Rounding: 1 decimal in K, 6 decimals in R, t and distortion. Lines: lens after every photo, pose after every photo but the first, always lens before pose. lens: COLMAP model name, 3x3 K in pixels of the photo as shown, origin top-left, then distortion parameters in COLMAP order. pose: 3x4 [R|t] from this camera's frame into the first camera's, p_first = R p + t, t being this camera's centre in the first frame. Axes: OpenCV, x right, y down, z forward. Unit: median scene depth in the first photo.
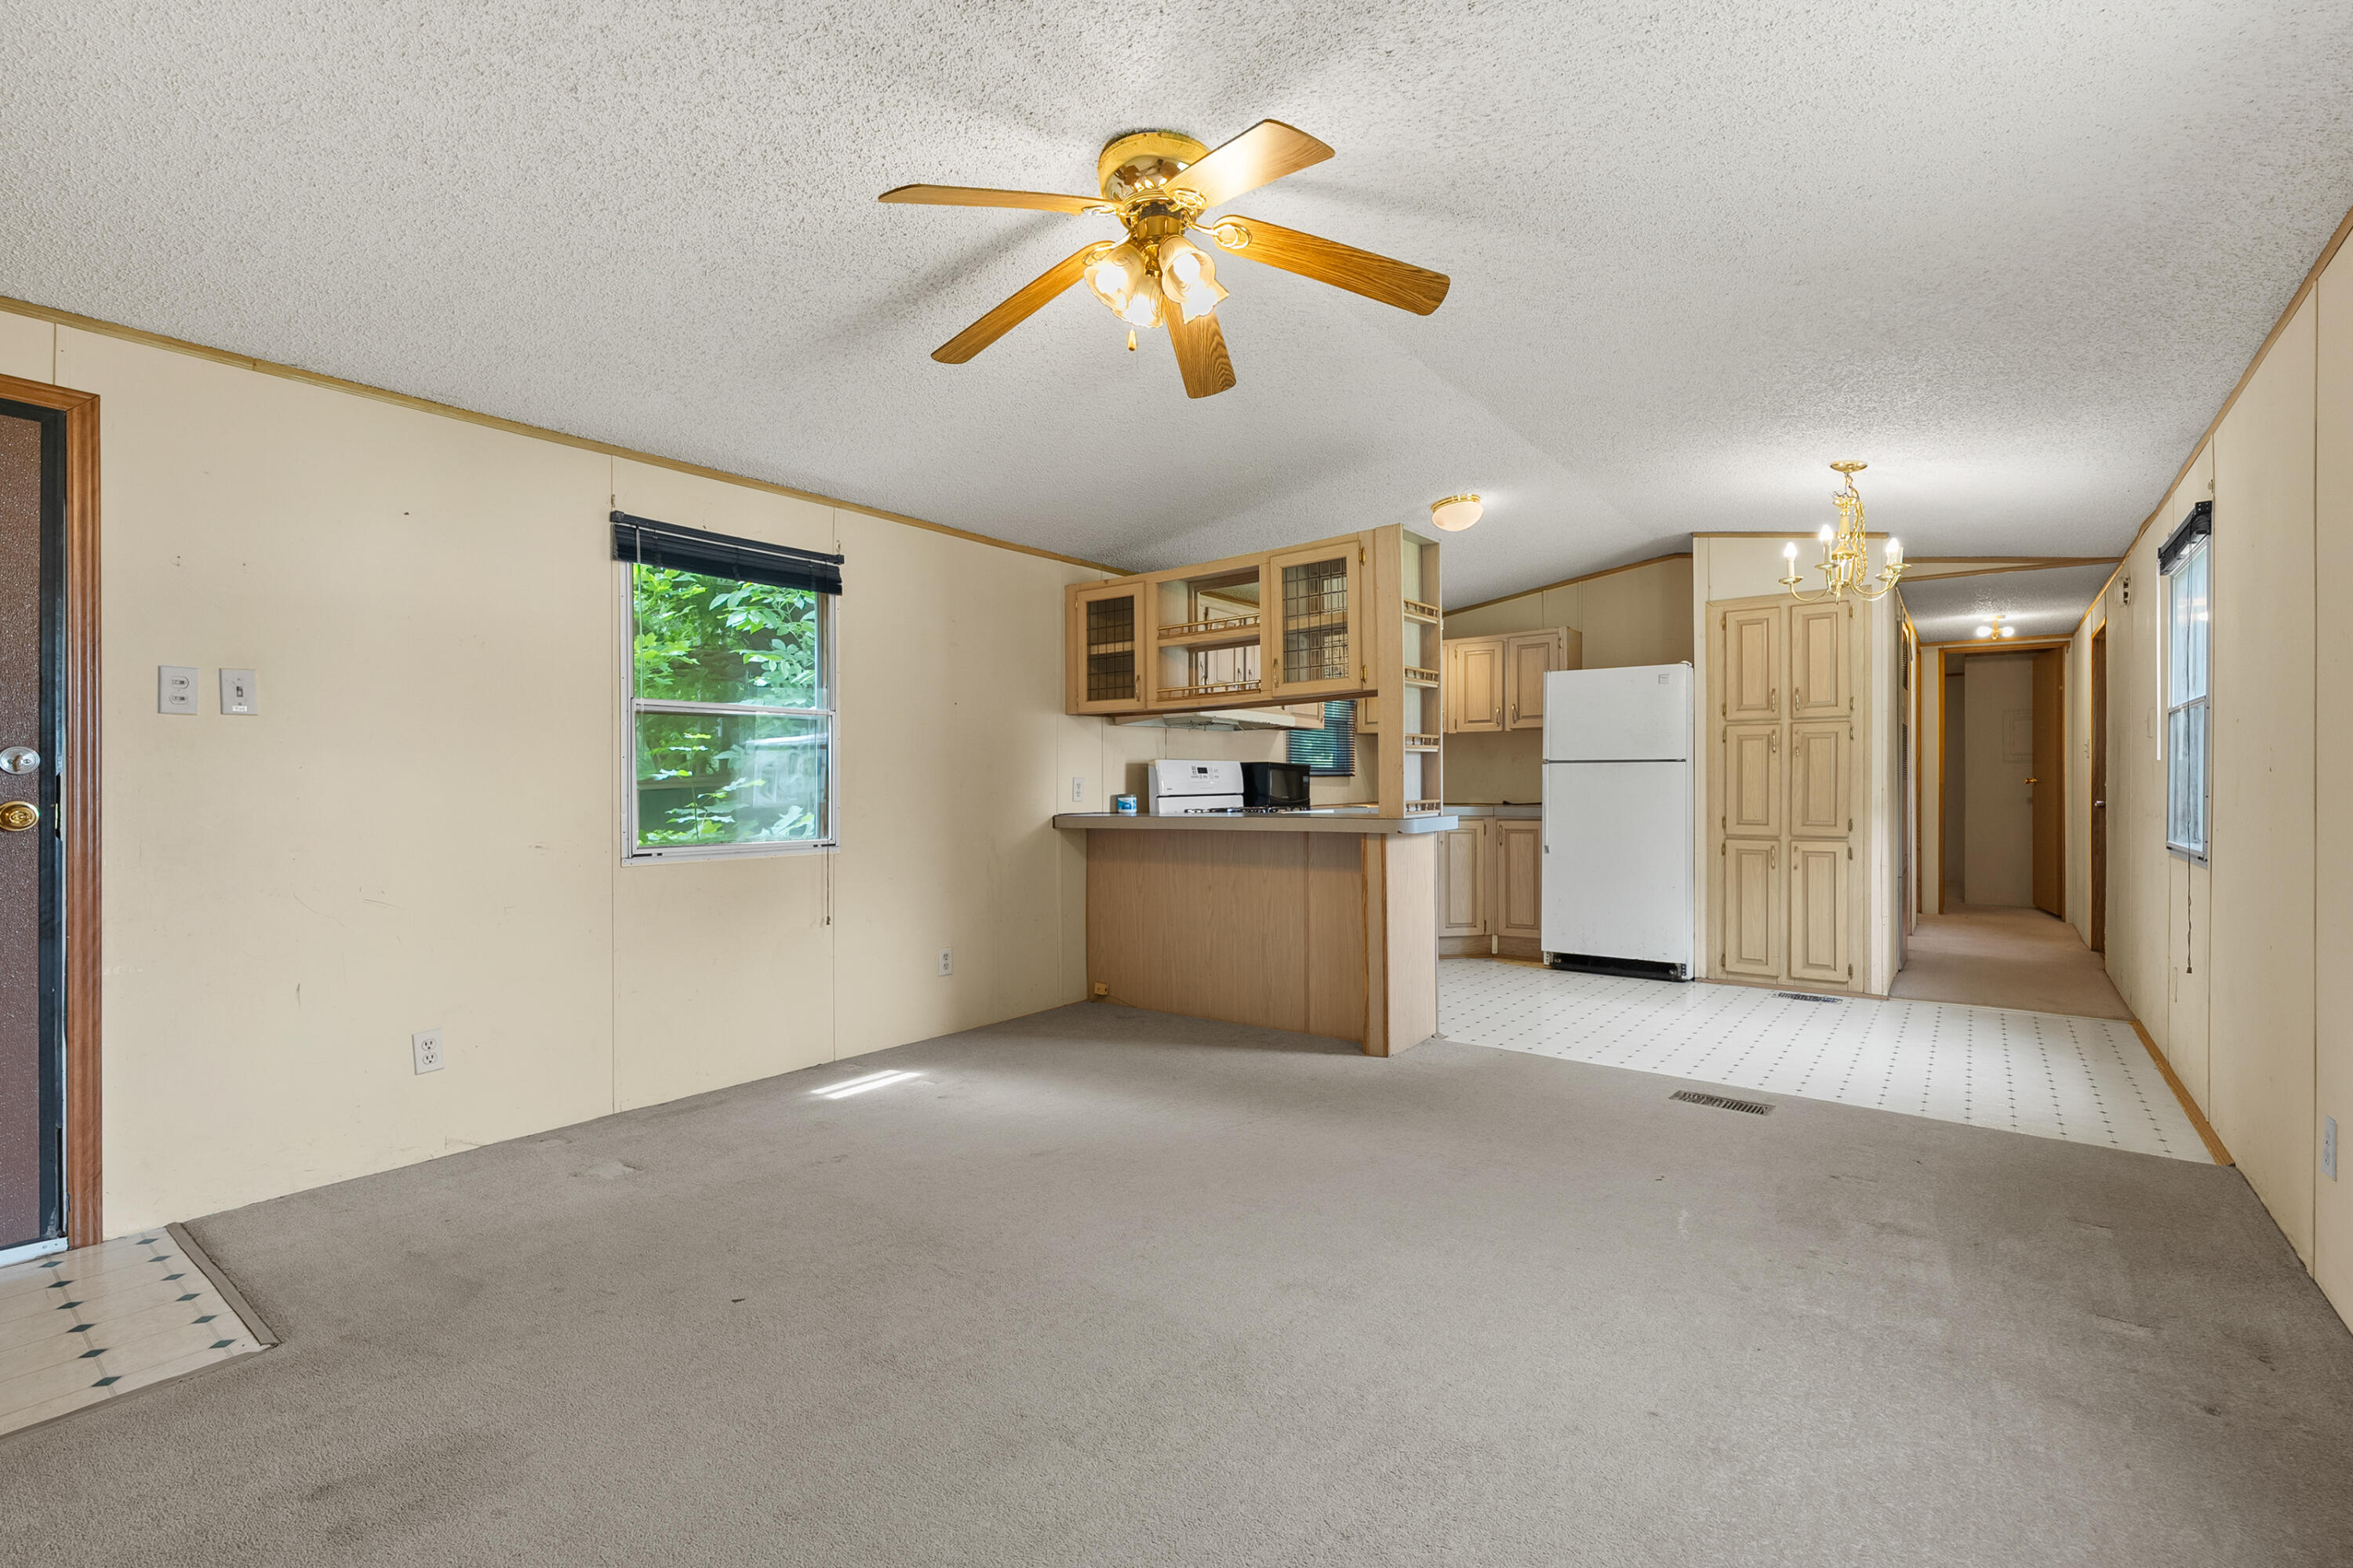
lens RADIAL K [[1056.0, 0, 1176.5], [0, 1056.0, 784.0], [0, 0, 1]] dist [-0.004275, -0.000108]
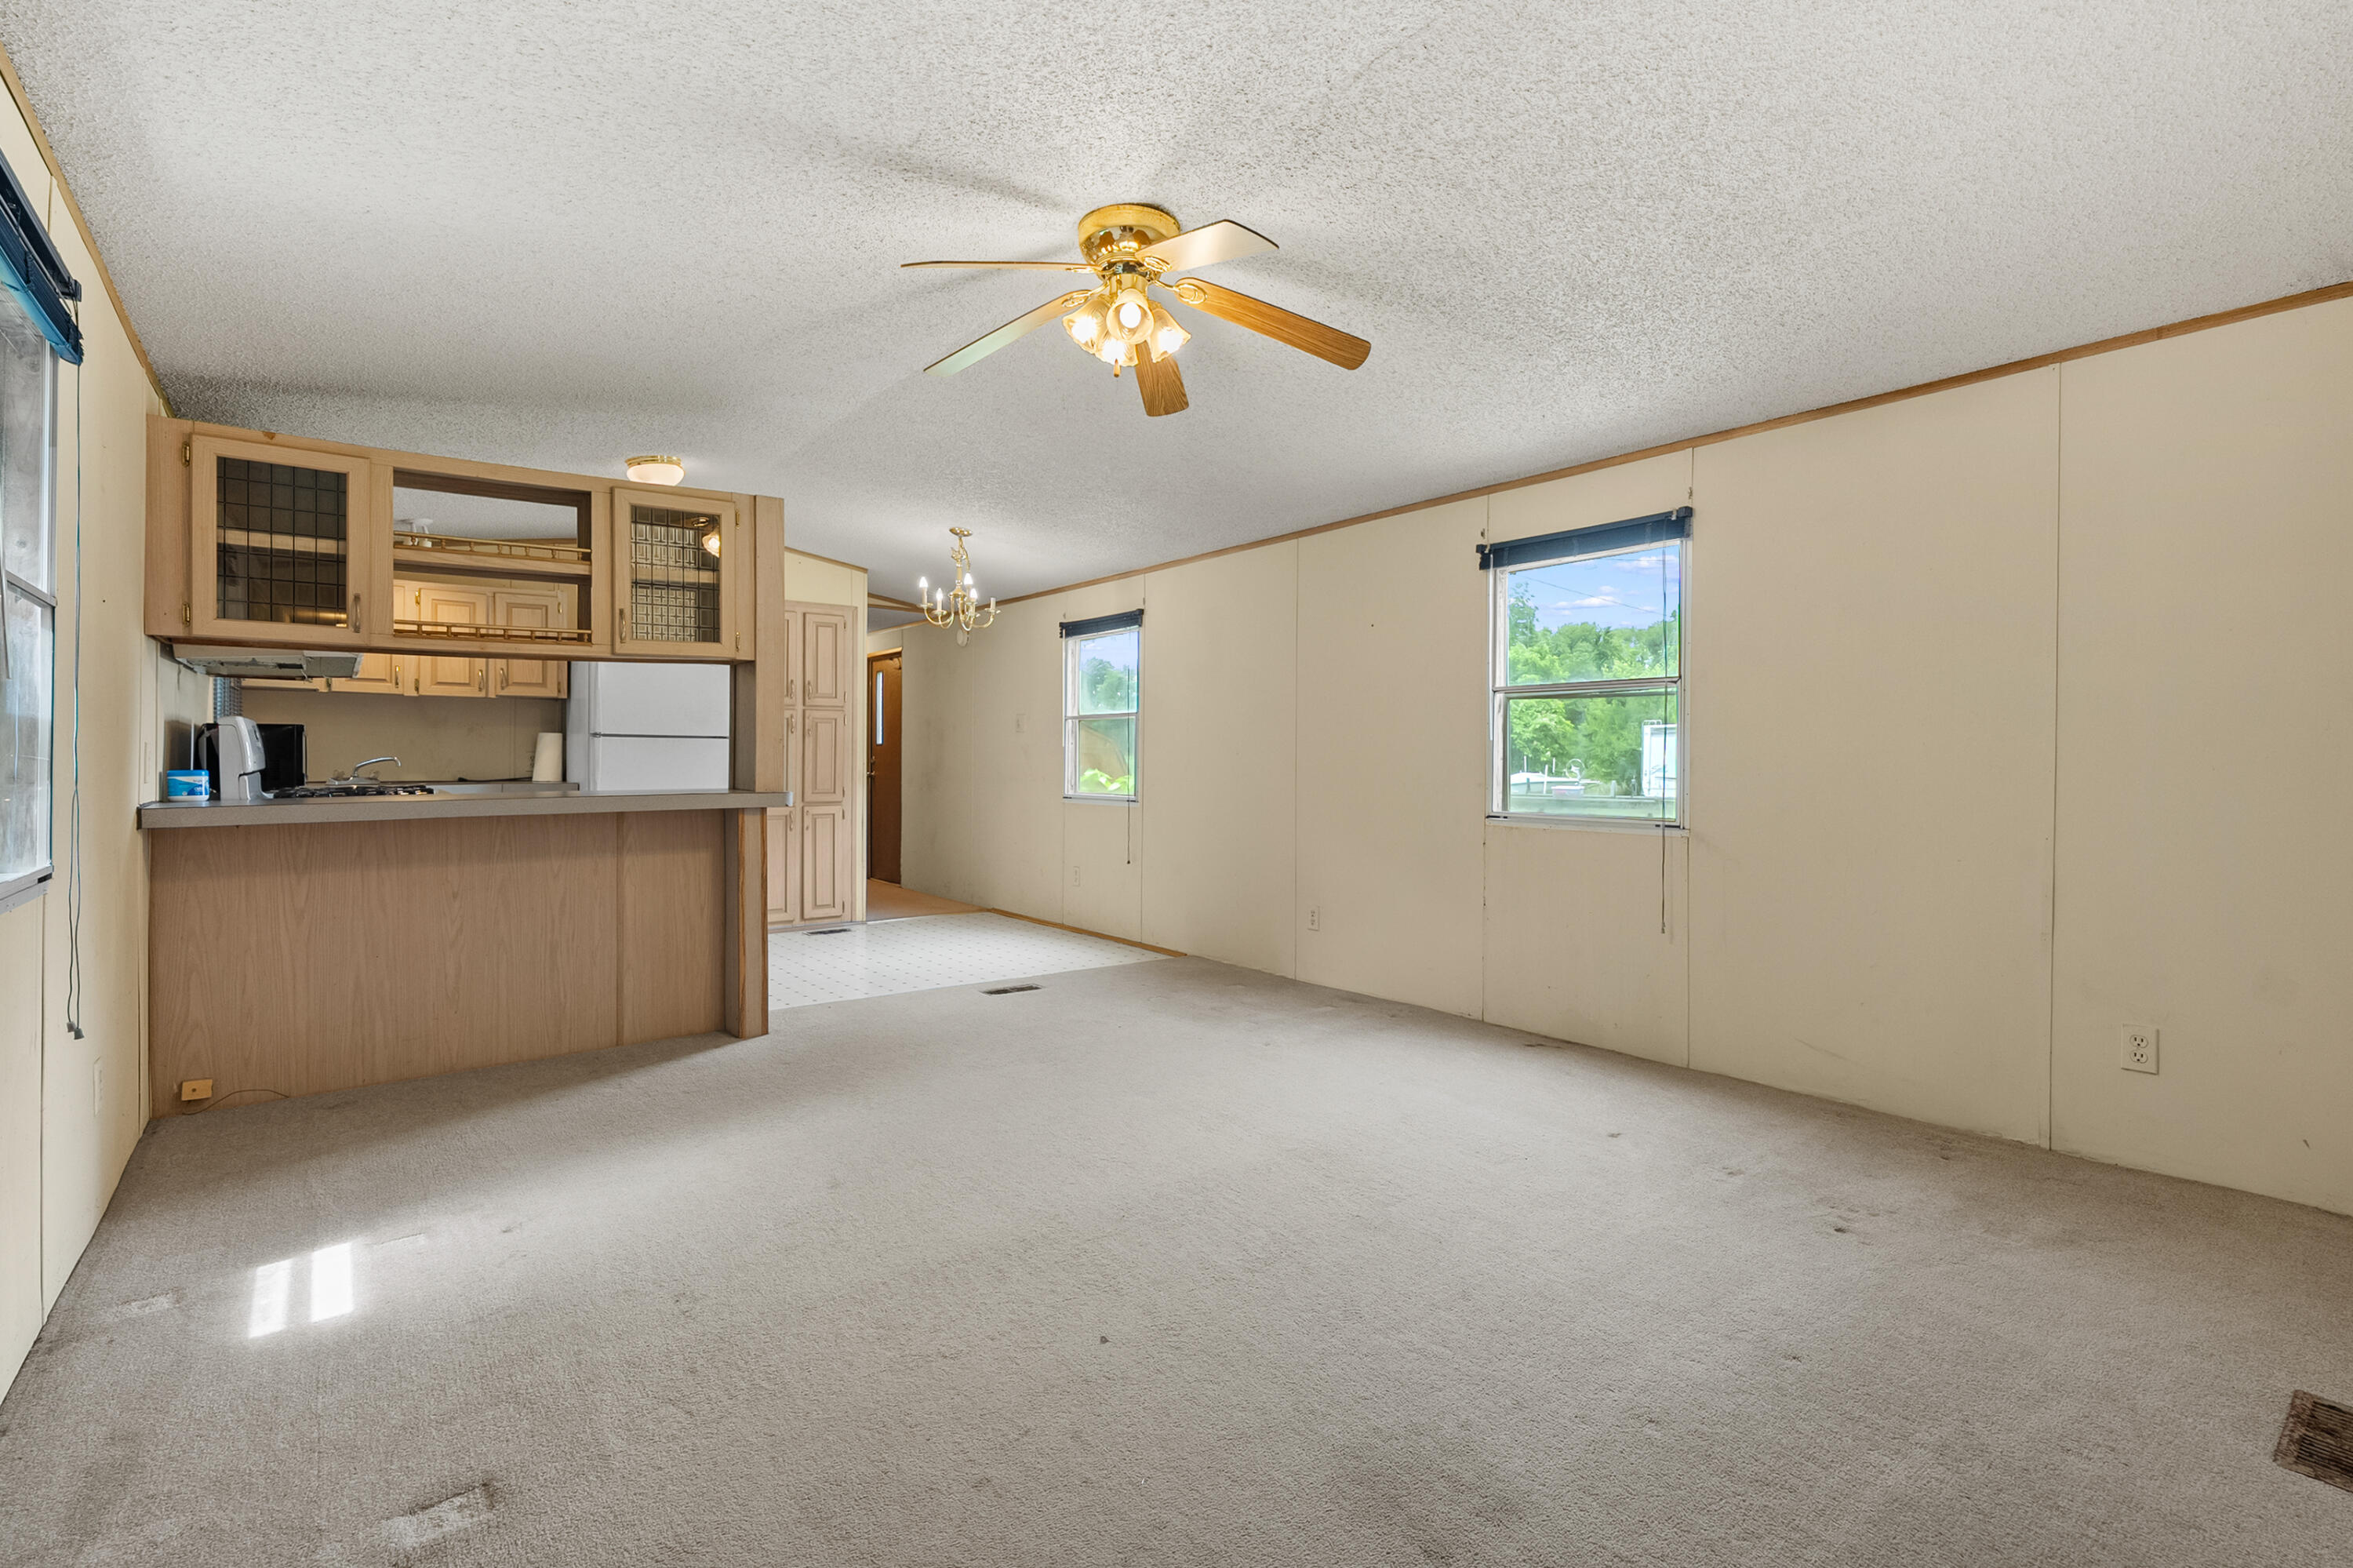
lens RADIAL K [[1064.9, 0, 1175.3], [0, 1064.9, 764.0], [0, 0, 1]] dist [-0.004638, 0.000543]
pose [[0.248997, 0.000866, 0.968504, -0.496088], [-0.003279, 0.999995, -0.000051, 0.003860], [-0.968499, -0.003163, 0.248998, 0.283044]]
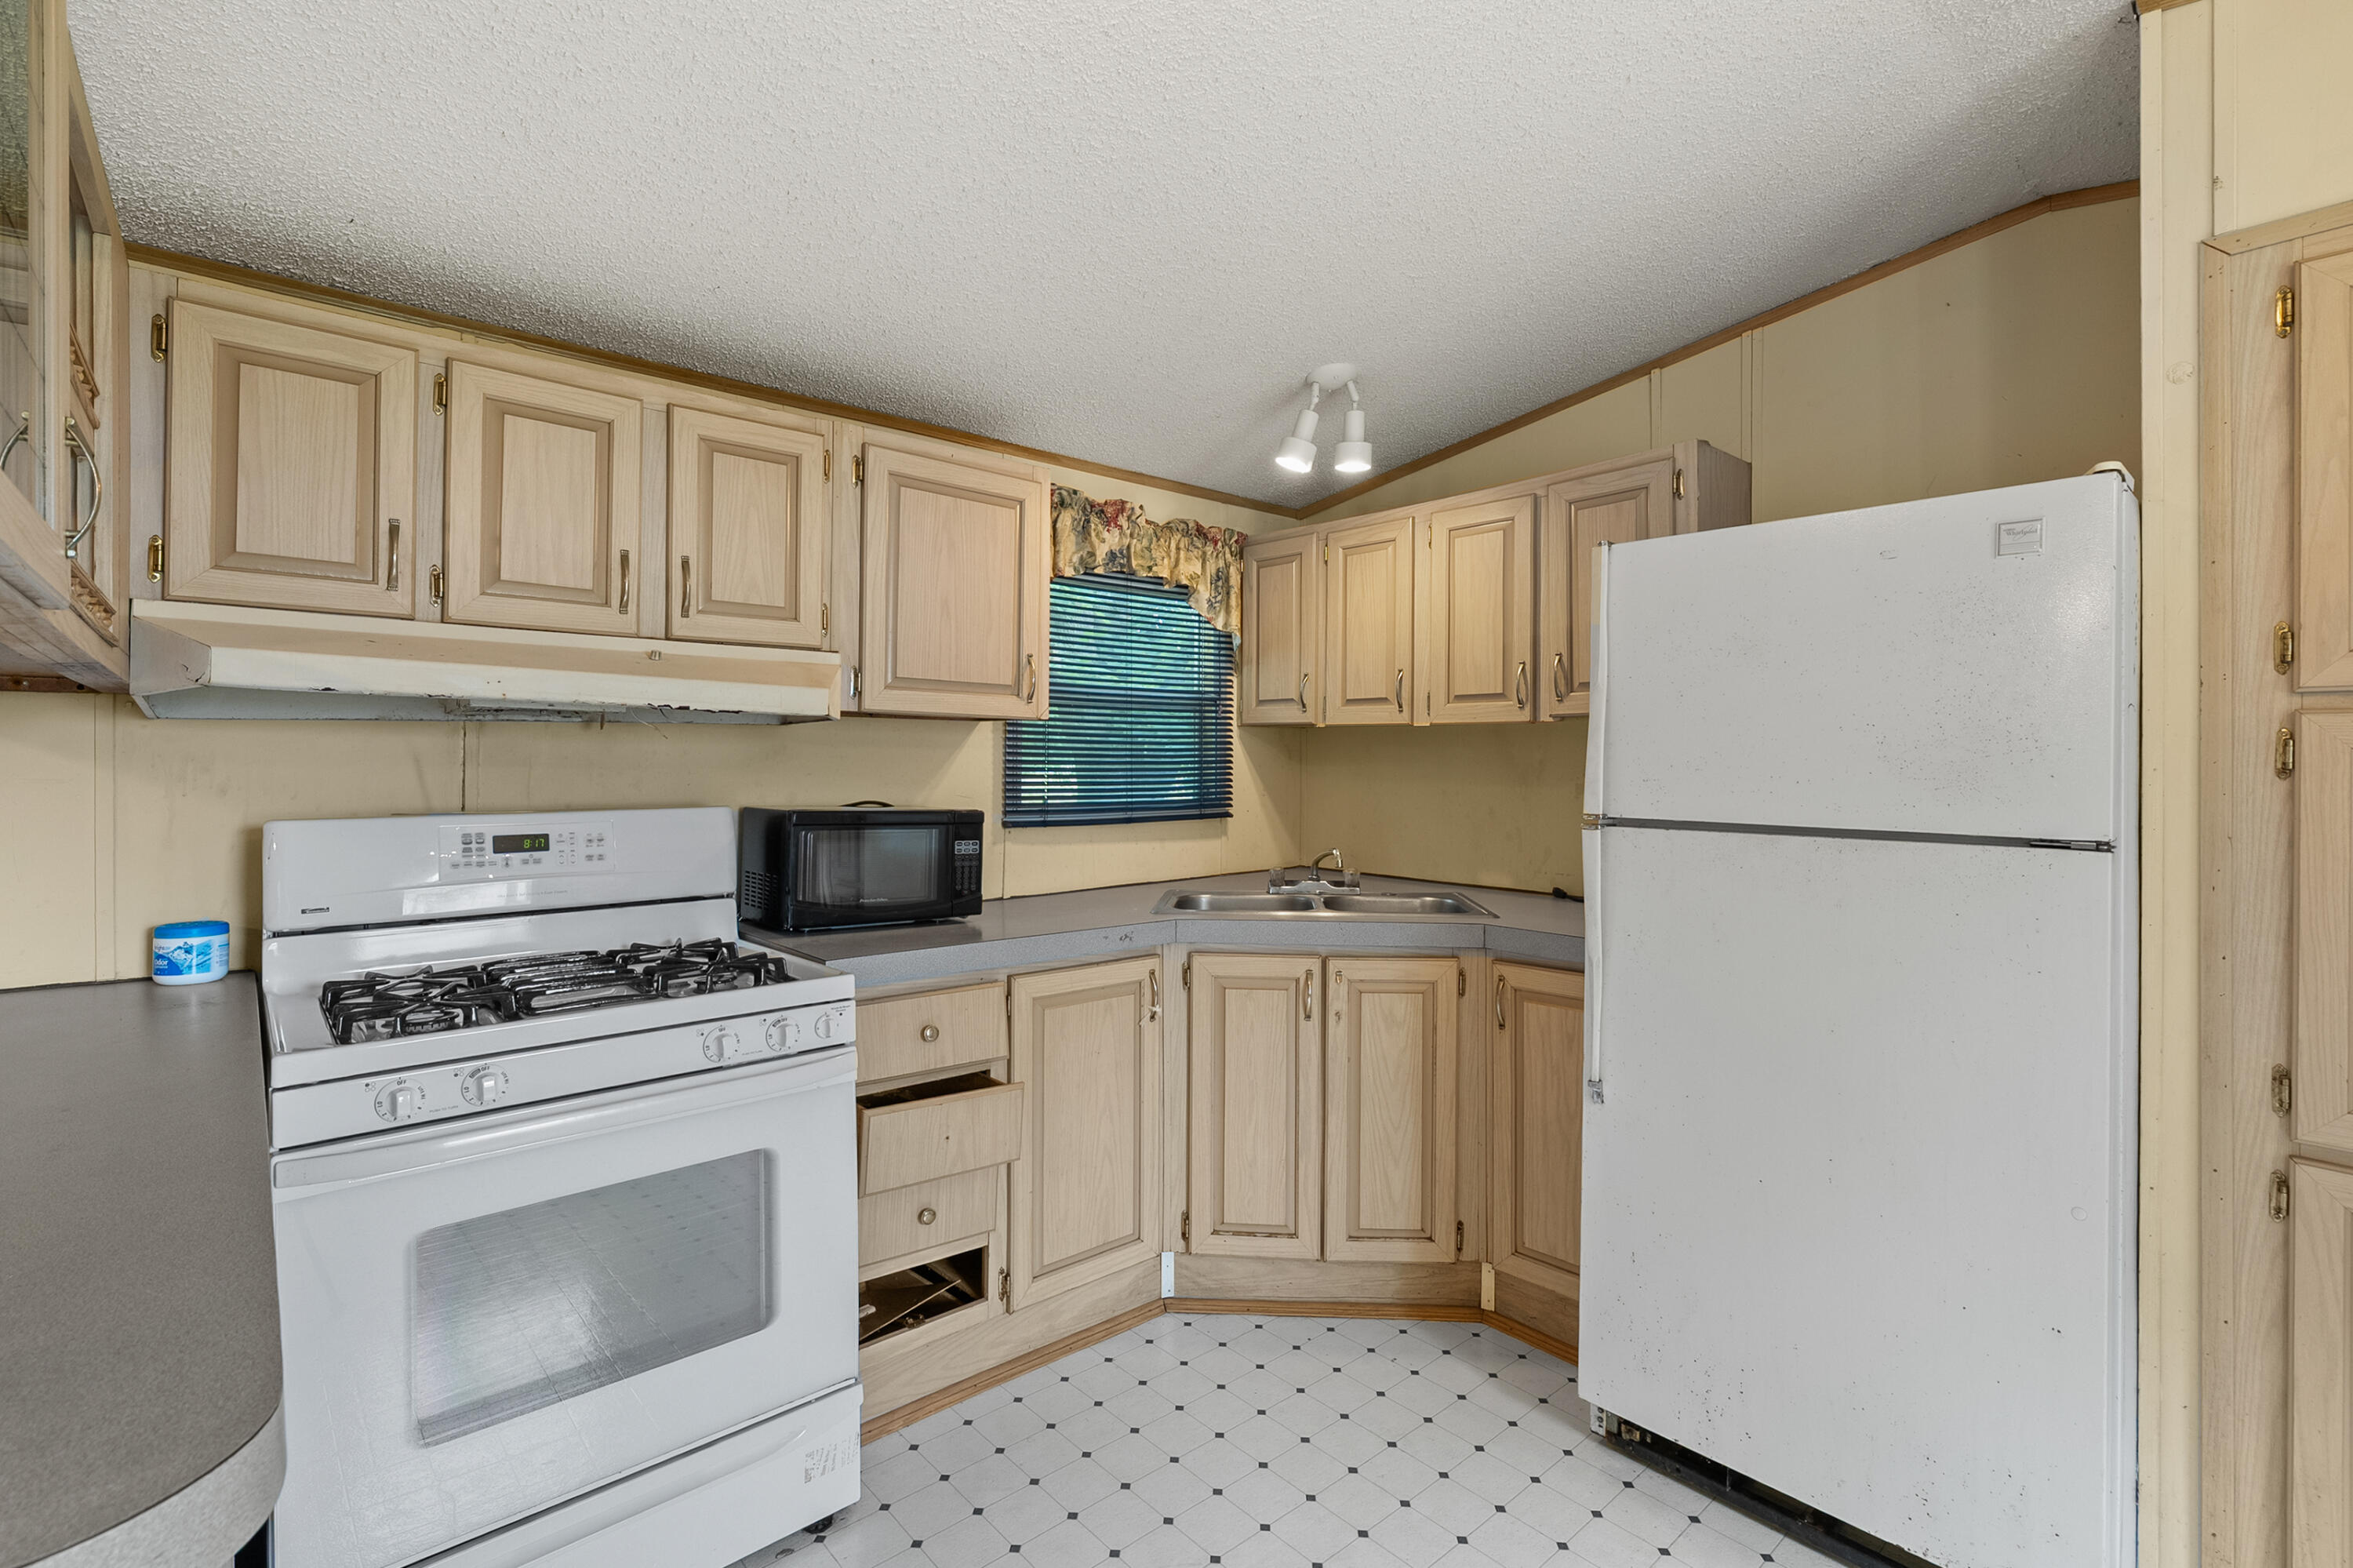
lens RADIAL K [[1063.3, 0, 1178.5], [0, 1063.3, 759.3], [0, 0, 1]] dist [-0.003881, 0.000407]
pose [[0.980488, 0.005816, -0.196492, 0.319269], [-0.005897, 0.999983, 0.000169, -0.043912], [0.196490, 0.000993, 0.980505, 0.723970]]
